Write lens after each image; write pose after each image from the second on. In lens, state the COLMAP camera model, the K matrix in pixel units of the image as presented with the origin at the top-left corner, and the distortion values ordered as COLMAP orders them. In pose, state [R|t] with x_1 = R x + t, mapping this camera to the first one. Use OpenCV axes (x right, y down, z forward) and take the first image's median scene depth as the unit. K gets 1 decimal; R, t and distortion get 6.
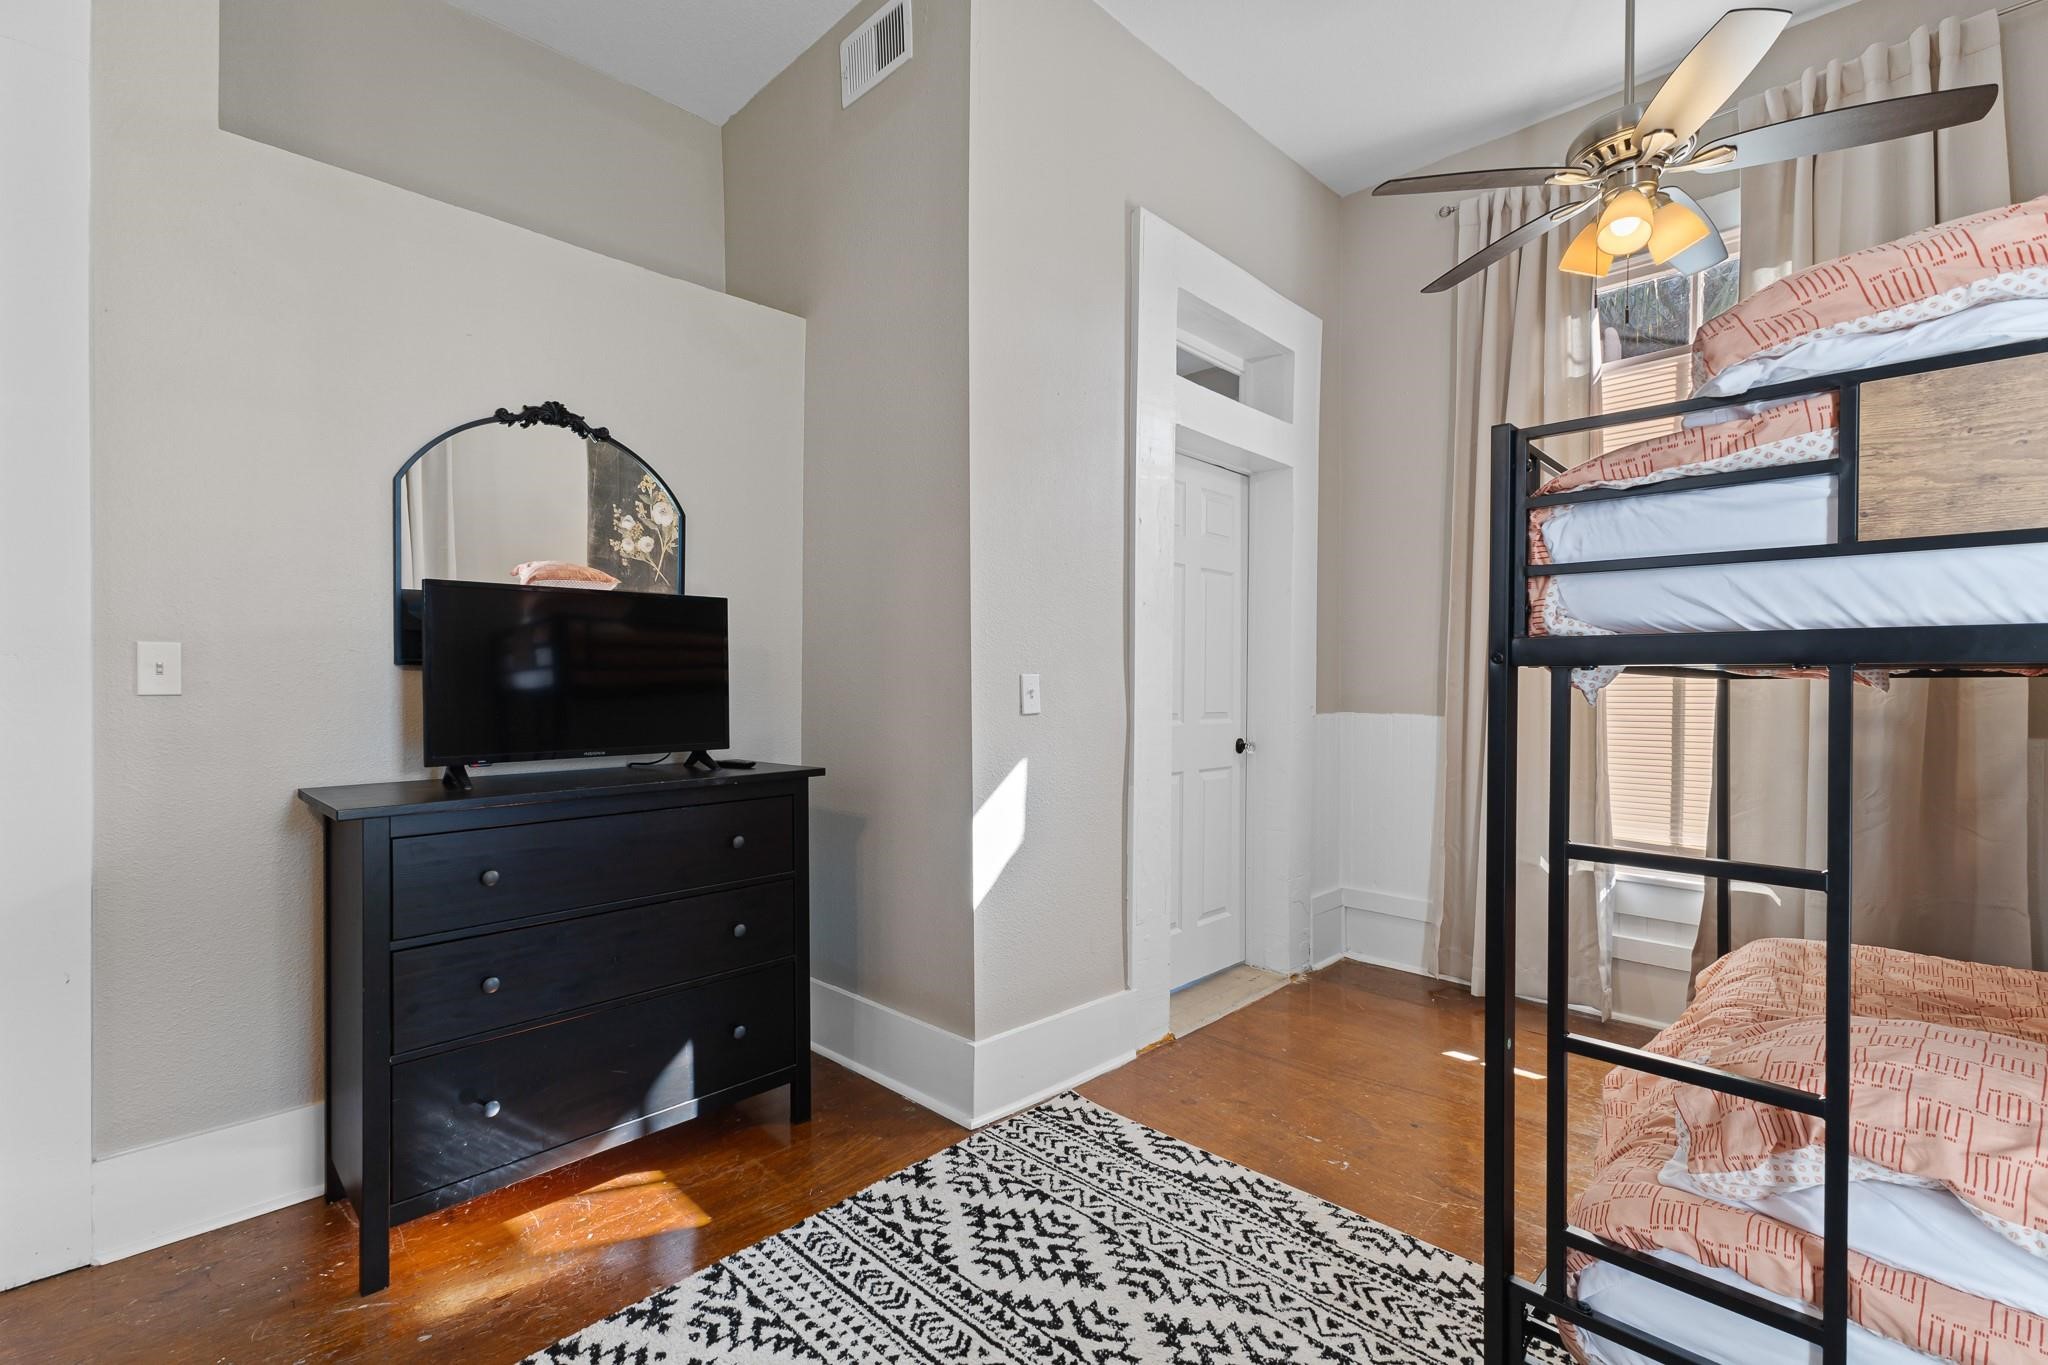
lens RADIAL K [[925.5, 0, 1024.0], [0, 925.5, 682.5], [0, 0, 1]] dist [0.016317, 0.000200]
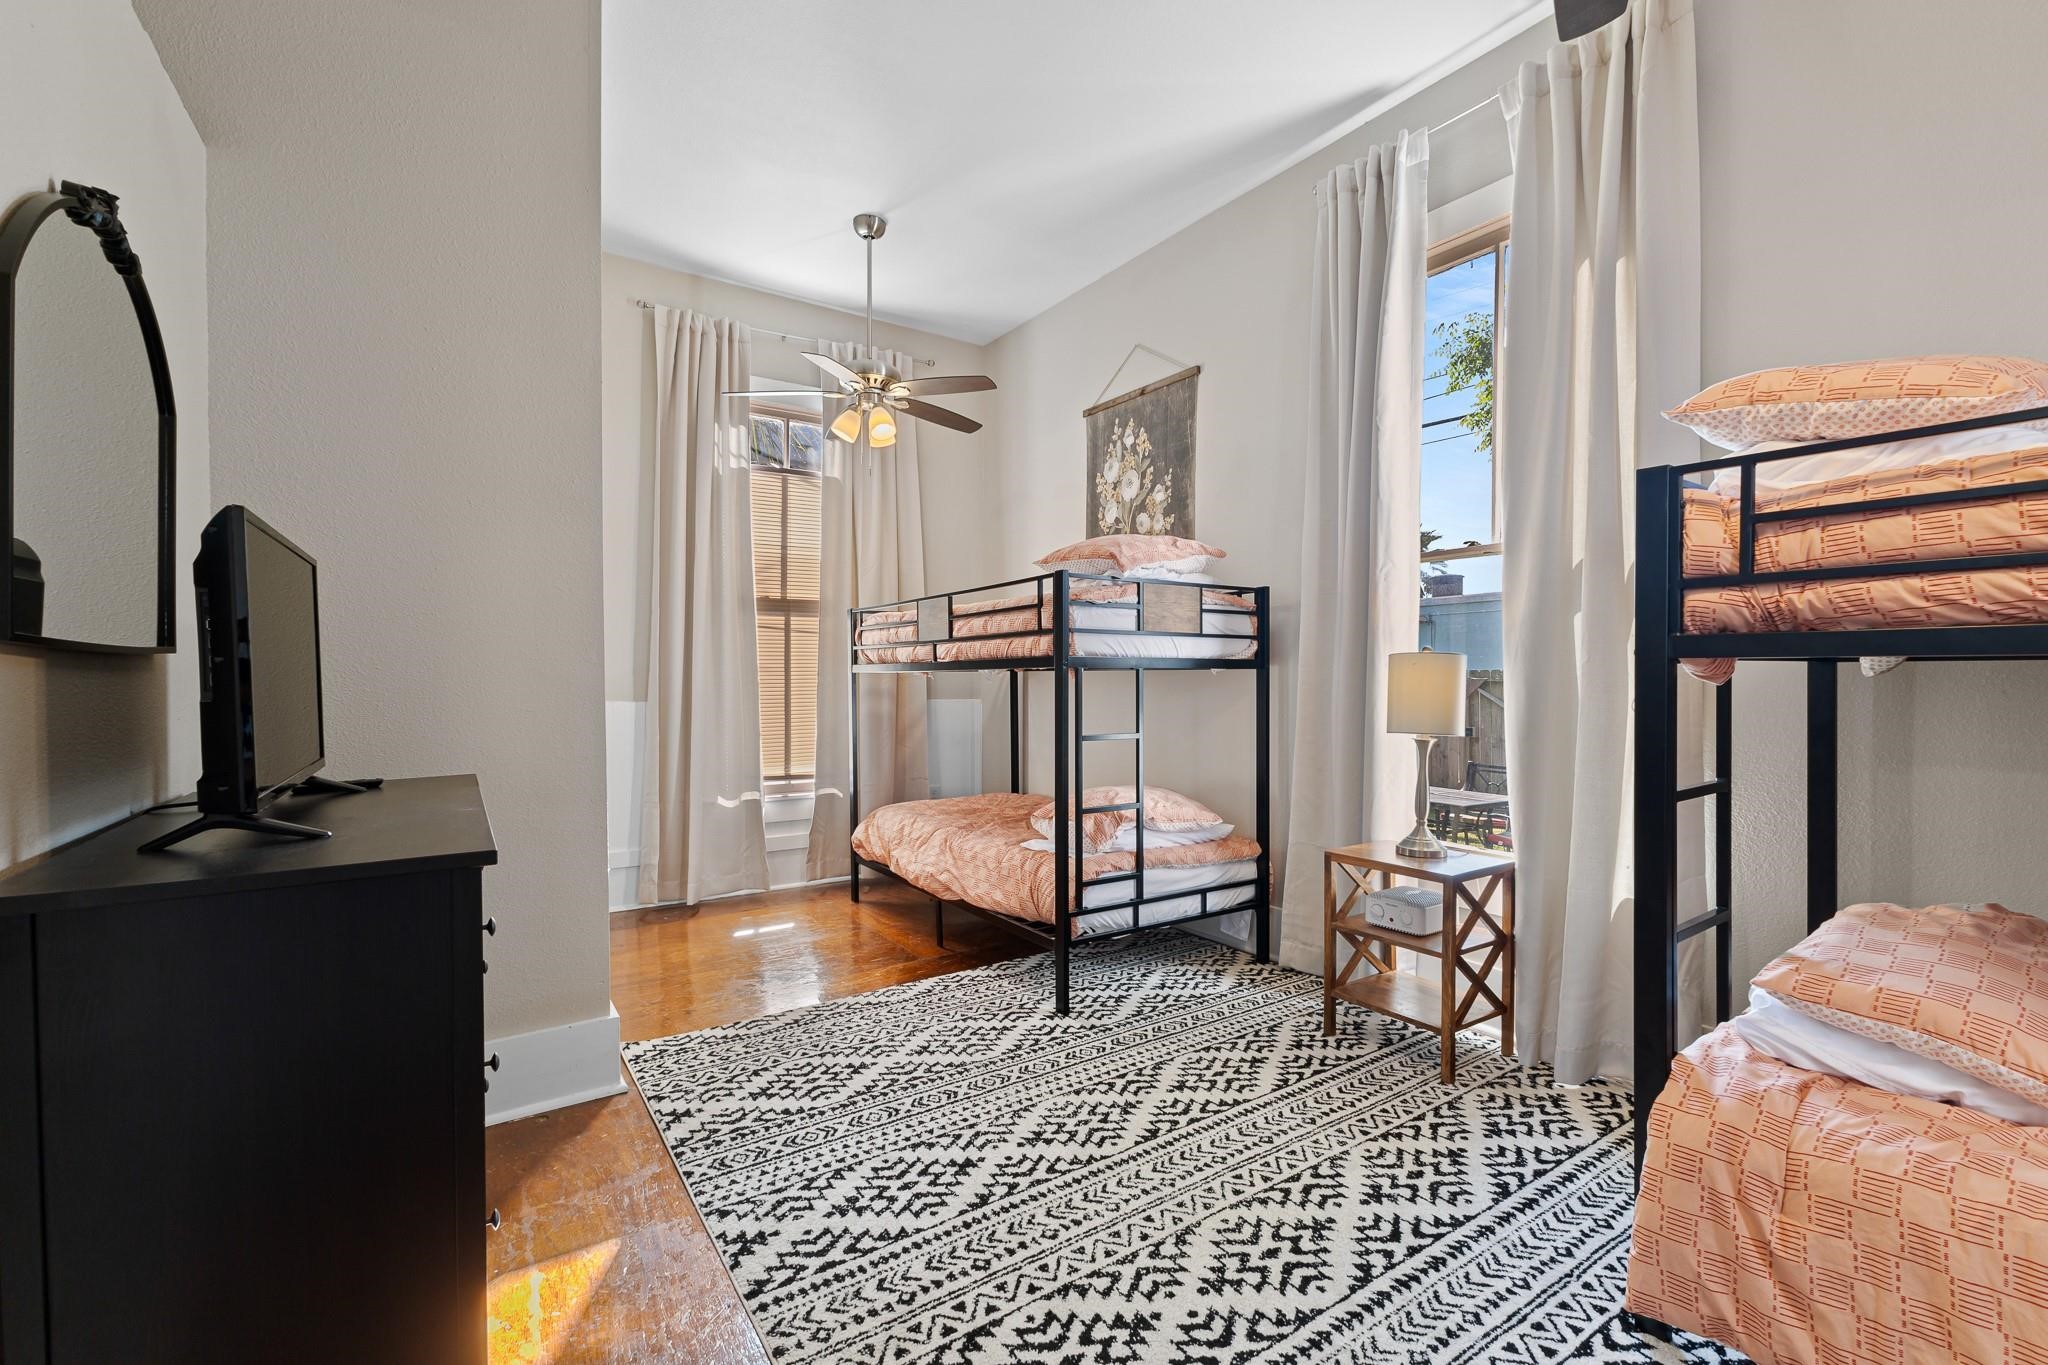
lens RADIAL K [[930.0, 0, 1029.6], [0, 930.0, 674.7], [0, 0, 1]] dist [0.067607, -0.000051]
pose [[0.199183, -0.002655, 0.979959, -1.439783], [0.006516, 0.999978, 0.001385, -0.001328], [-0.979941, 0.006110, 0.199196, 0.438187]]
